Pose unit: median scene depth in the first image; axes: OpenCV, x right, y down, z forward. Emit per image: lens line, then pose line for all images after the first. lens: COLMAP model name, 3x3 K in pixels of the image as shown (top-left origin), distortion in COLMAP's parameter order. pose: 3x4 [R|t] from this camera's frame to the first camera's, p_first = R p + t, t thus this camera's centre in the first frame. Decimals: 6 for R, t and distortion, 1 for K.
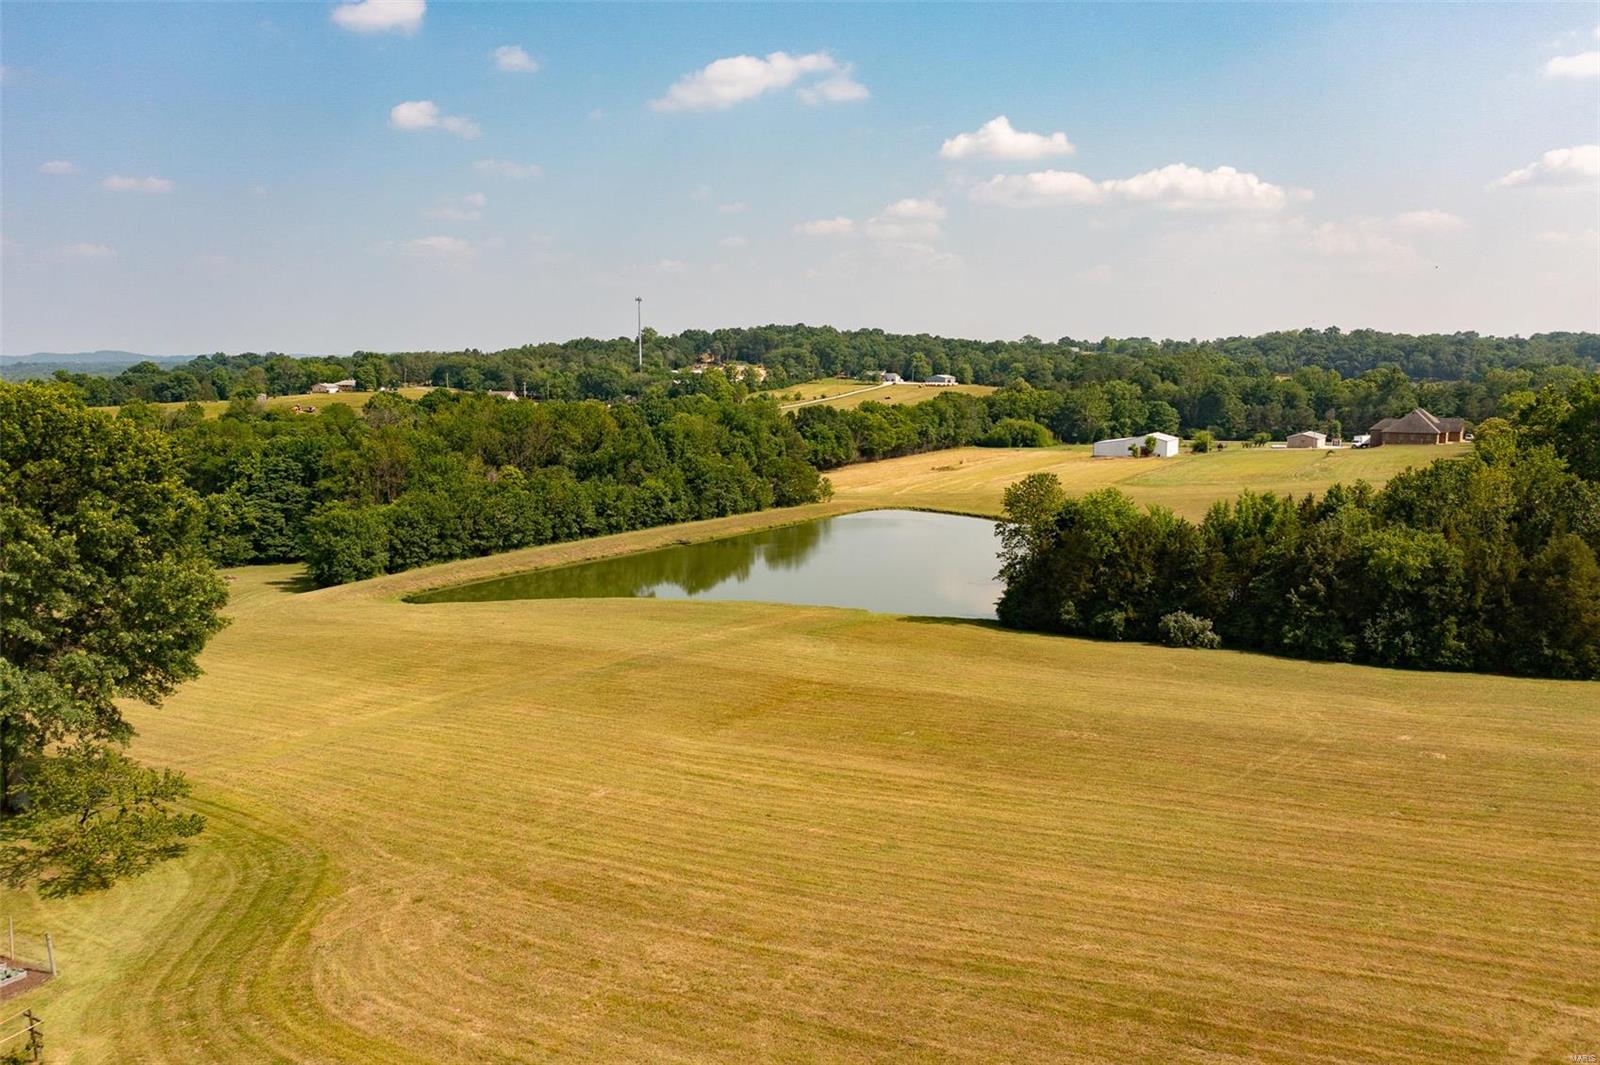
lens RADIAL K [[1252.4, 0, 800.0], [0, 1252.4, 532.5], [0, 0, 1]] dist [-0.021224, 0.007336]
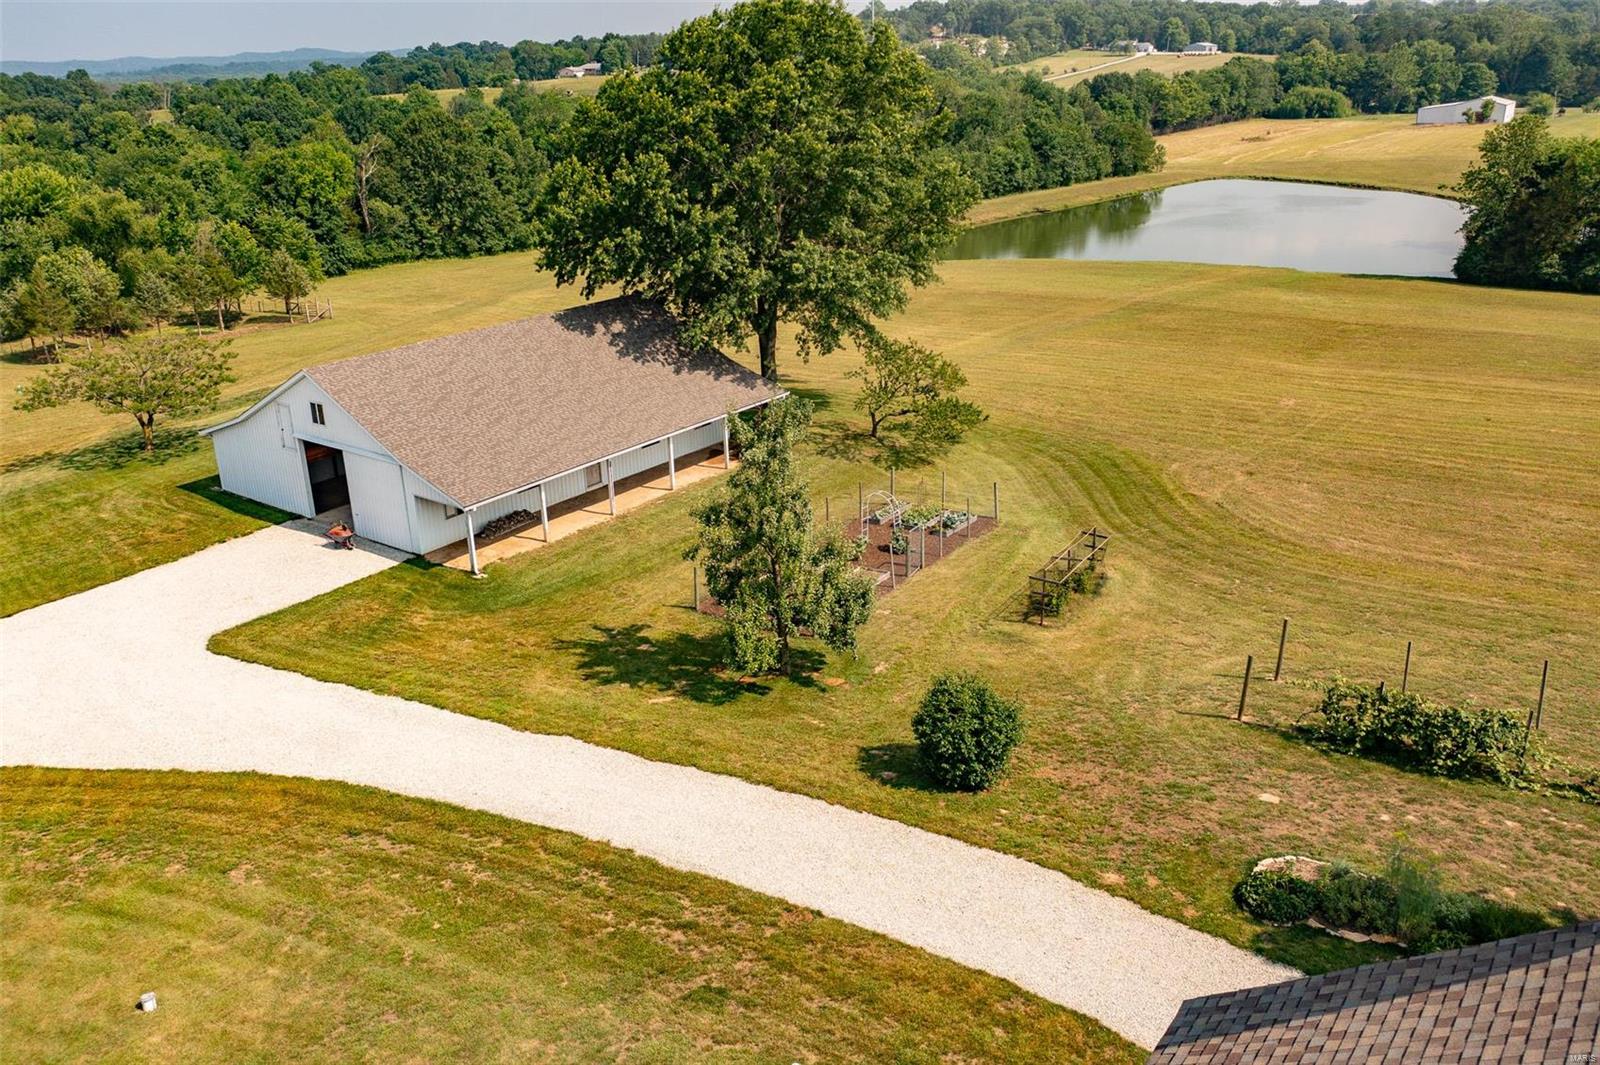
lens RADIAL K [[1252.4, 0, 800.0], [0, 1252.4, 532.5], [0, 0, 1]] dist [-0.021224, 0.007336]
pose [[0.989465, 0.025503, -0.142506, -0.067415], [0.008790, 0.971963, 0.234970, 0.010755], [0.144503, -0.233748, 0.961499, -0.014044]]
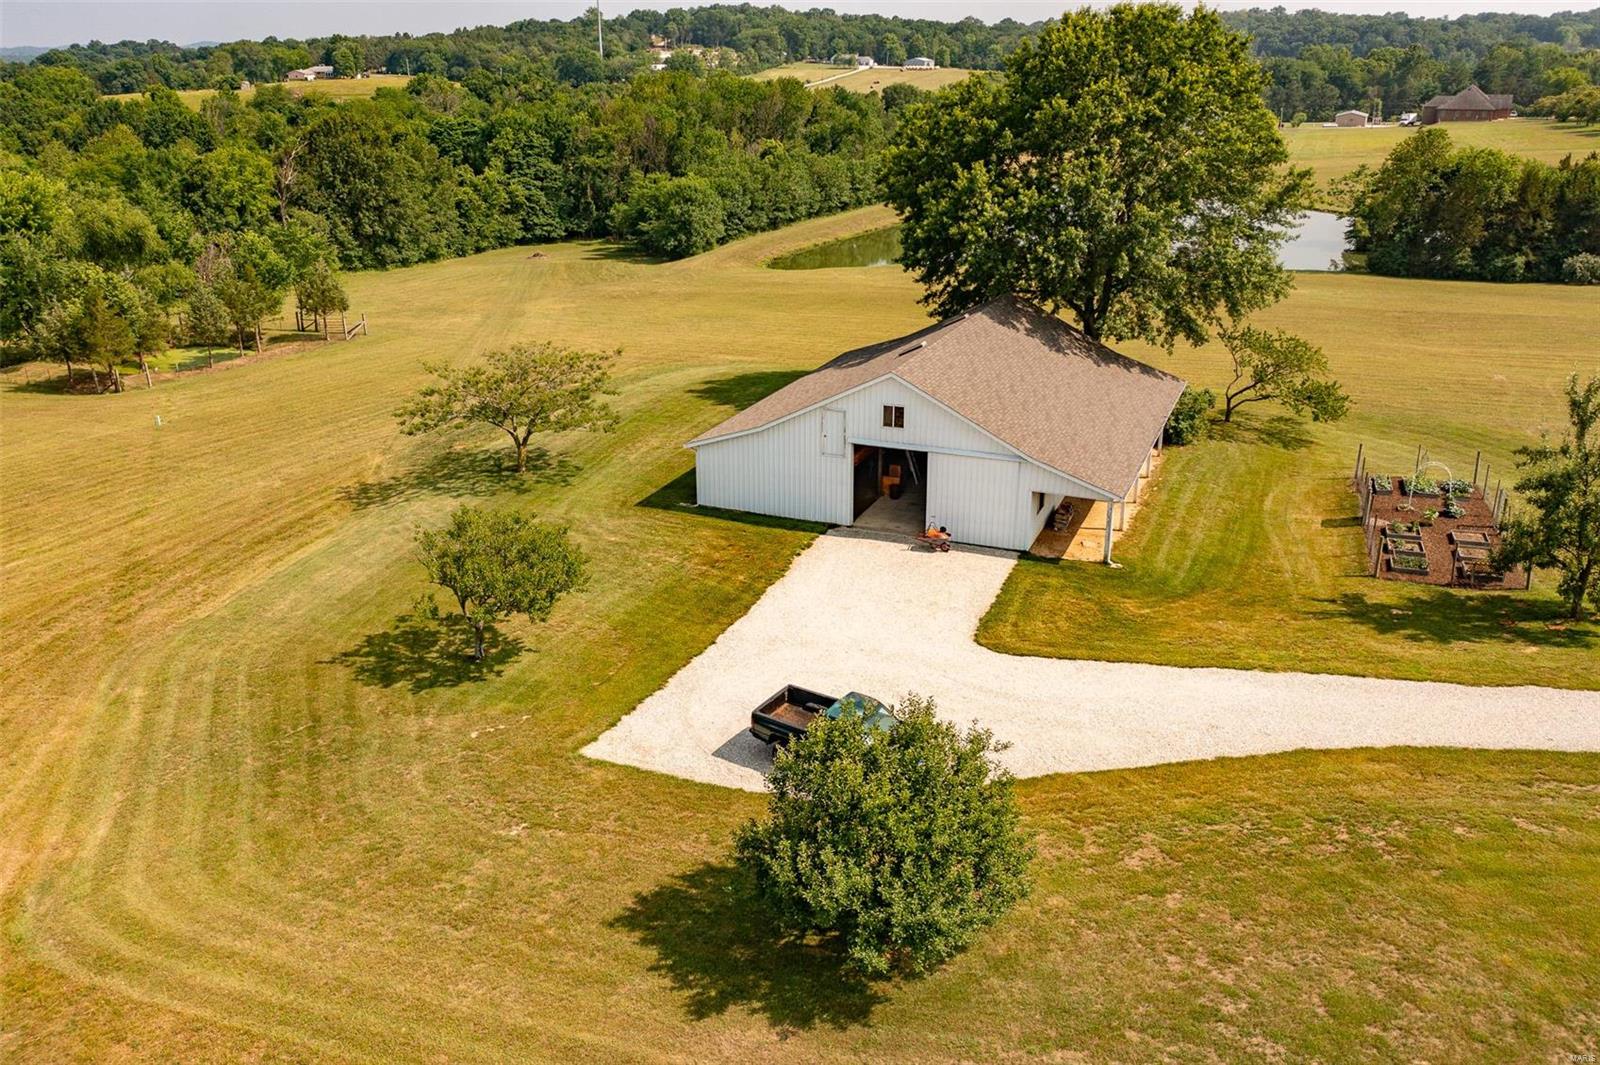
lens RADIAL K [[1252.4, 0, 800.0], [0, 1252.4, 532.5], [0, 0, 1]] dist [-0.021224, 0.007336]
pose [[0.994183, -0.043219, 0.098647, -0.154737], [0.019301, 0.972620, 0.231597, 0.010554], [-0.105956, -0.228346, 0.967797, -0.018676]]
